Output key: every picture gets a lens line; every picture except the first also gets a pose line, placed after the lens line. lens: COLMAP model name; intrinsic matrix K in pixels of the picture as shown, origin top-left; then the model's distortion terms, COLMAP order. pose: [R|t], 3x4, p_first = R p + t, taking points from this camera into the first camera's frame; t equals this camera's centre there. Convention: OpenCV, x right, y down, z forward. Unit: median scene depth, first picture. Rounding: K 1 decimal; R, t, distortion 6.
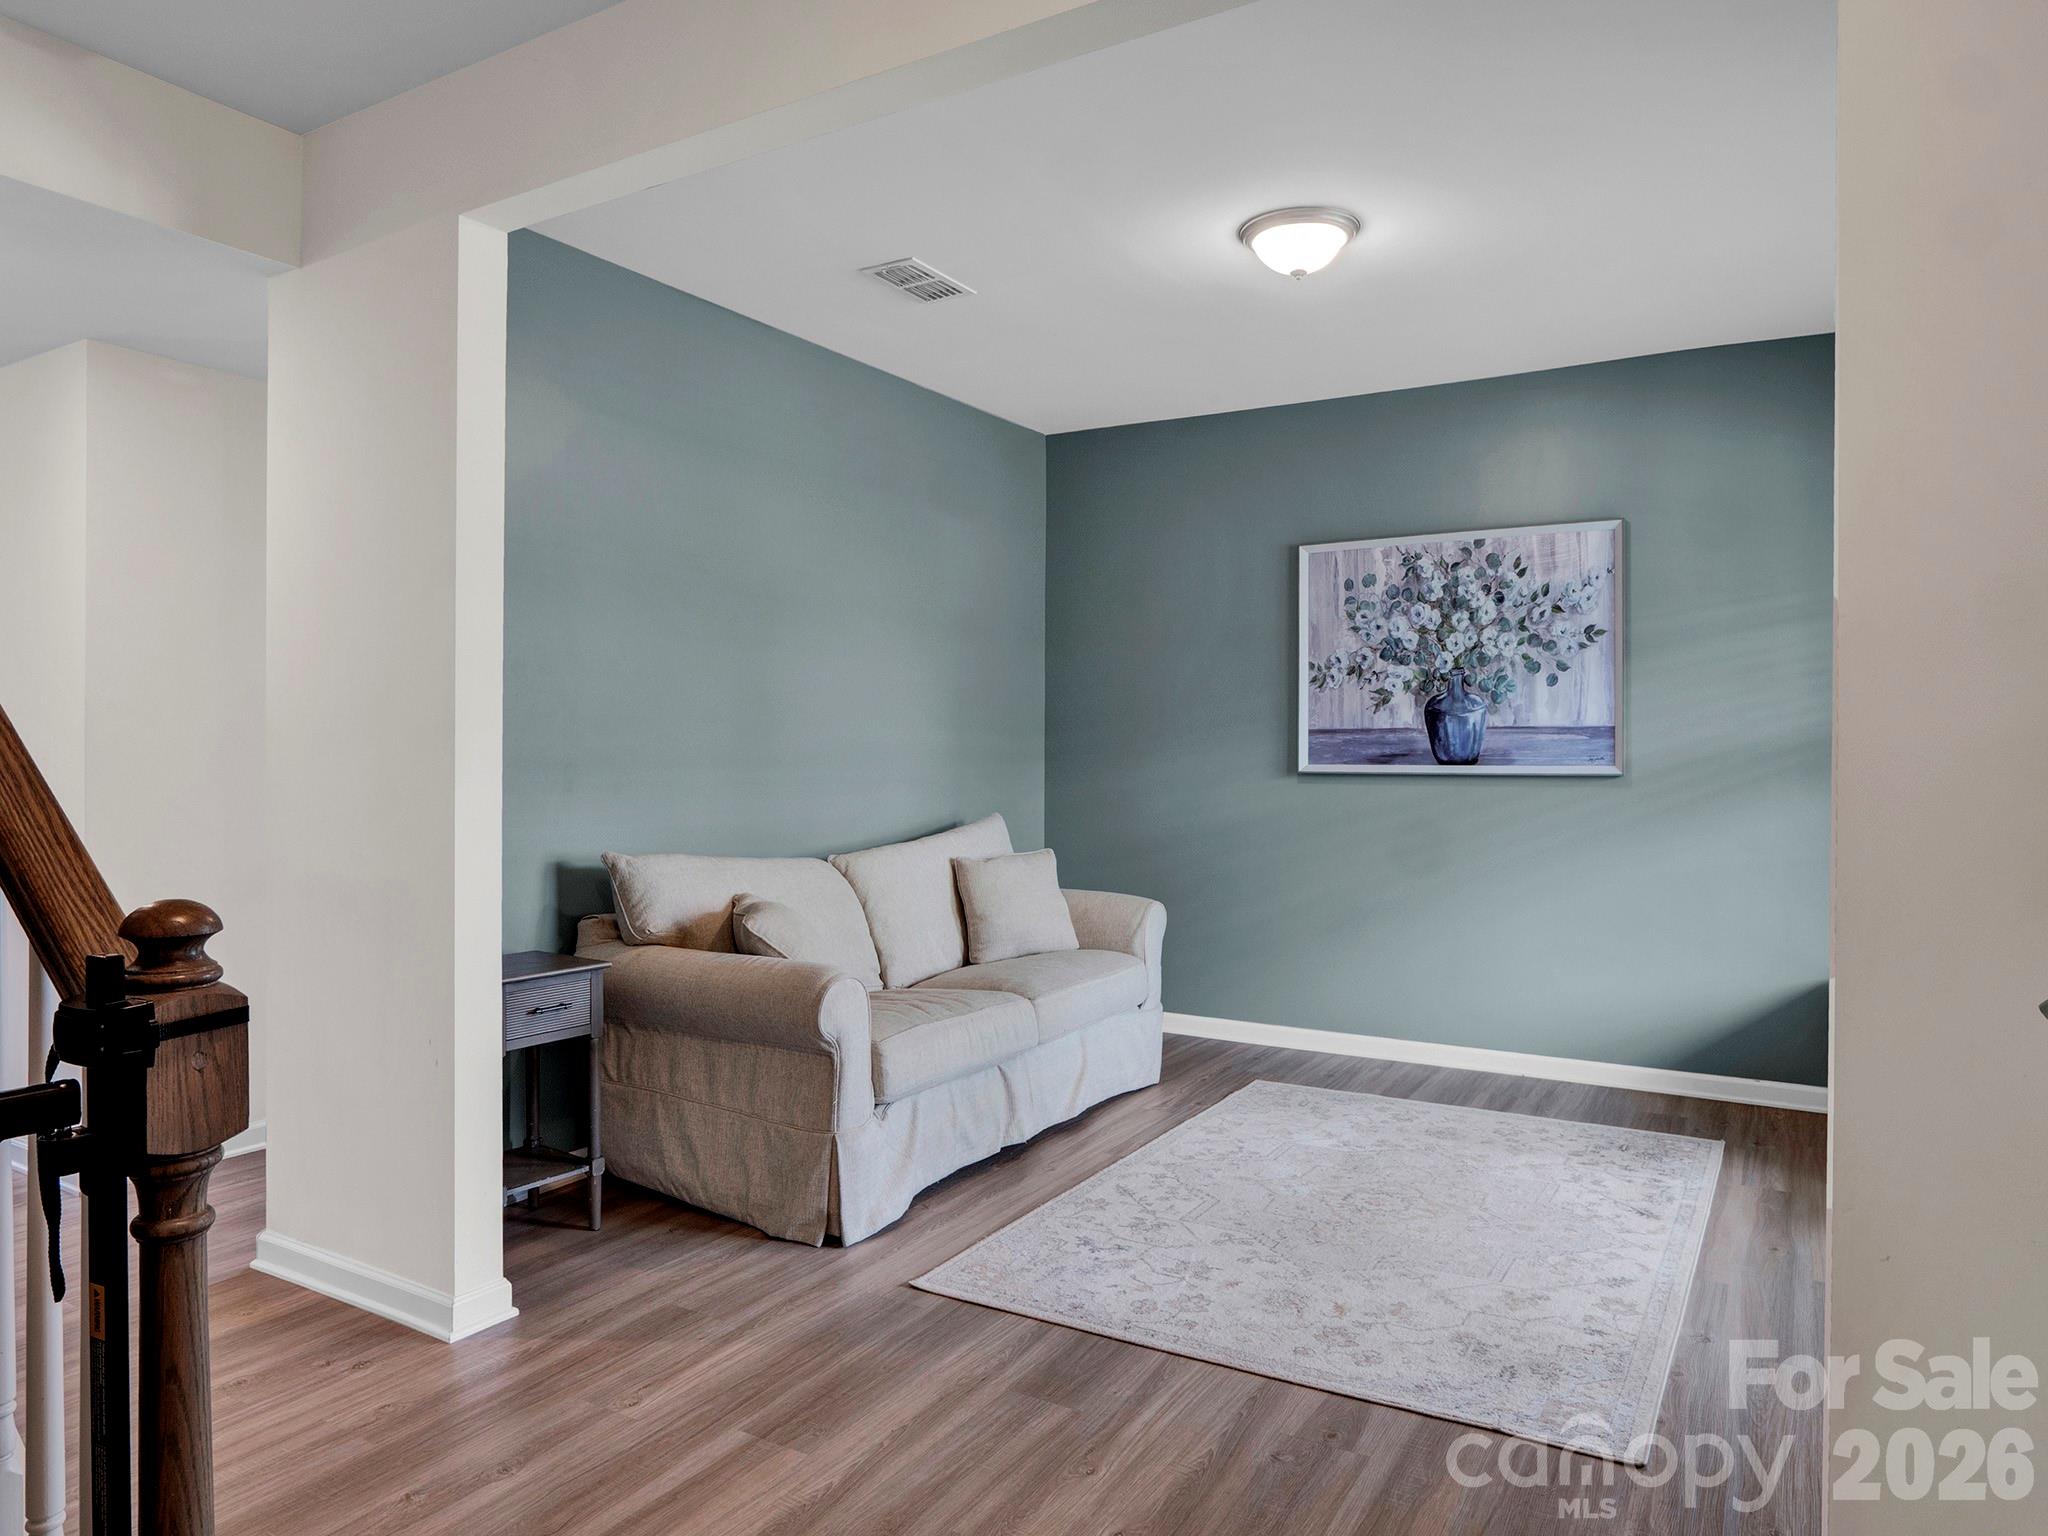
lens RADIAL K [[1319.4, 0, 1033.9], [0, 1319.4, 745.2], [0, 0, 1]] dist [-0.032790, 0.011970]
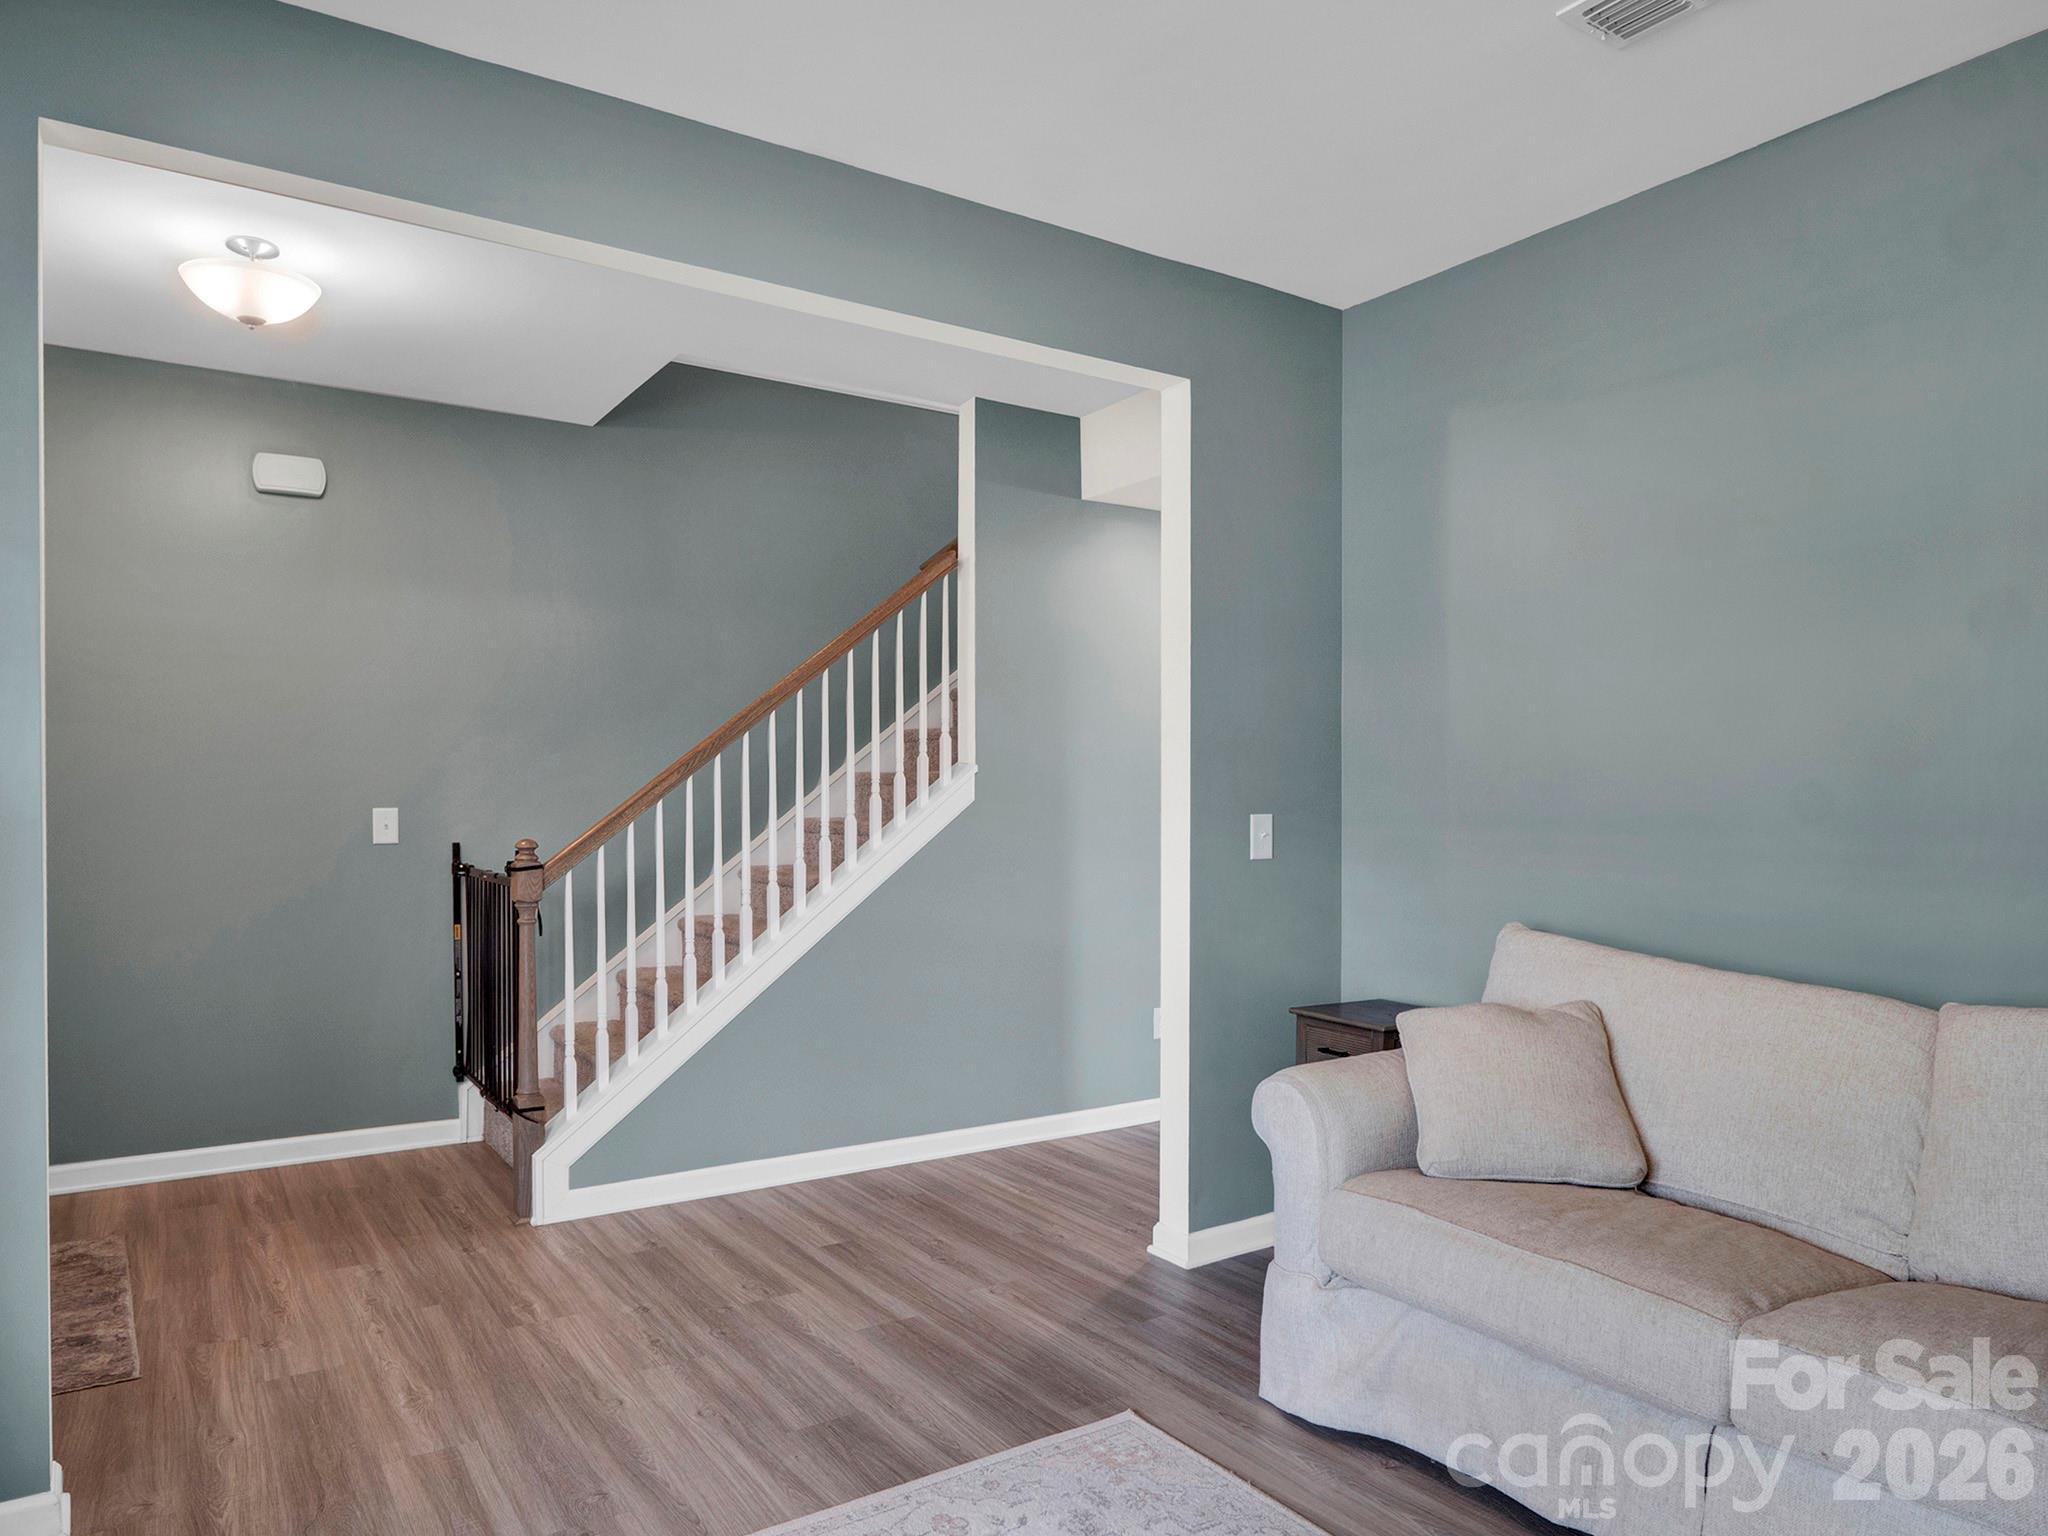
lens RADIAL K [[1319.4, 0, 1033.9], [0, 1319.4, 771.4], [0, 0, 1]] dist [-0.032790, 0.011970]
pose [[-0.429843, -0.020860, -0.902663, 0.616738], [-0.003151, 0.999762, -0.021603, -0.000503], [0.902898, -0.006441, -0.429806, 1.107019]]
